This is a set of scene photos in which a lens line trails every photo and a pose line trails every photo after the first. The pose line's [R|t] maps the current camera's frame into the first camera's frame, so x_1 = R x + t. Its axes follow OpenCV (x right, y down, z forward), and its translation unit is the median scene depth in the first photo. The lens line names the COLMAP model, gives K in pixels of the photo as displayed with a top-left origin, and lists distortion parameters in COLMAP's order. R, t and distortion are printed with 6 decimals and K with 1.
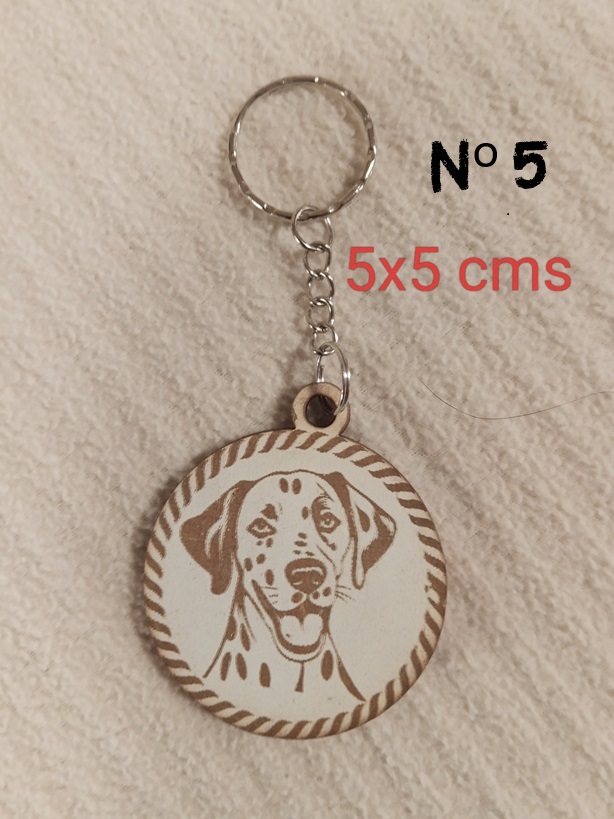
lens RADIAL K [[634.9, 0, 314.4], [0, 634.9, 424.7], [0, 0, 1]] dist [0.050266, -0.070185]
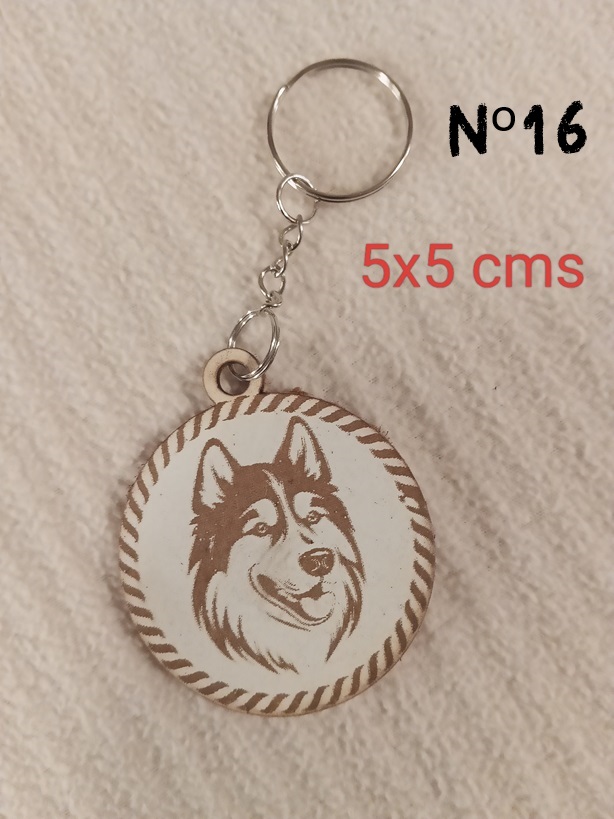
lens RADIAL K [[634.9, 0, 326.8], [0, 634.9, 415.0], [0, 0, 1]] dist [0.050266, -0.070185]
pose [[0.996230, 0.085863, 0.012422, -0.075580], [-0.086157, 0.995955, 0.025492, -0.531775], [-0.010183, -0.026466, 0.999598, 0.059899]]
